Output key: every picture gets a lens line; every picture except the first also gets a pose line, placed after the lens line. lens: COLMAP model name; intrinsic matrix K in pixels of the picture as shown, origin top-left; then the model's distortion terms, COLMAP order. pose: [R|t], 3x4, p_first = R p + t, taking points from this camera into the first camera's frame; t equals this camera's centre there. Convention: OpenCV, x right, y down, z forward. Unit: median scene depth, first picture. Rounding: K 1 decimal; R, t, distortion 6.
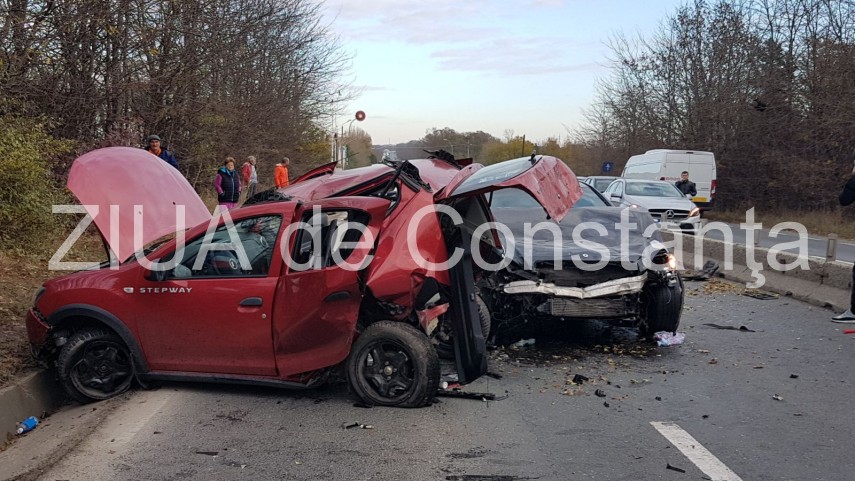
lens RADIAL K [[974.5, 0, 390.0], [0, 974.5, 262.2], [0, 0, 1]] dist [0.212887, -0.033476]
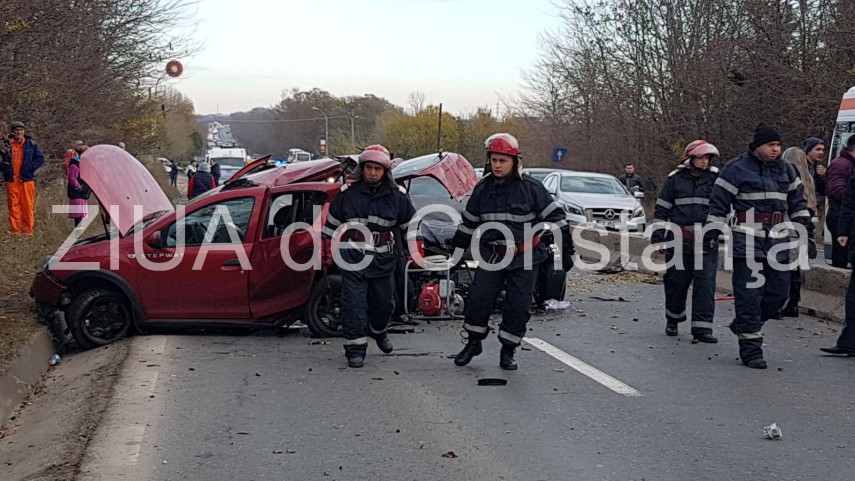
lens RADIAL K [[2026.0, 0, 429.4], [0, 2026.0, 185.3], [0, 0, 1]] dist [0.415517, -0.057057]
pose [[0.991915, -0.001419, 0.126893, -0.085648], [0.011413, 0.996883, -0.078062, 0.058815], [-0.126386, 0.078879, 0.988840, -0.672668]]
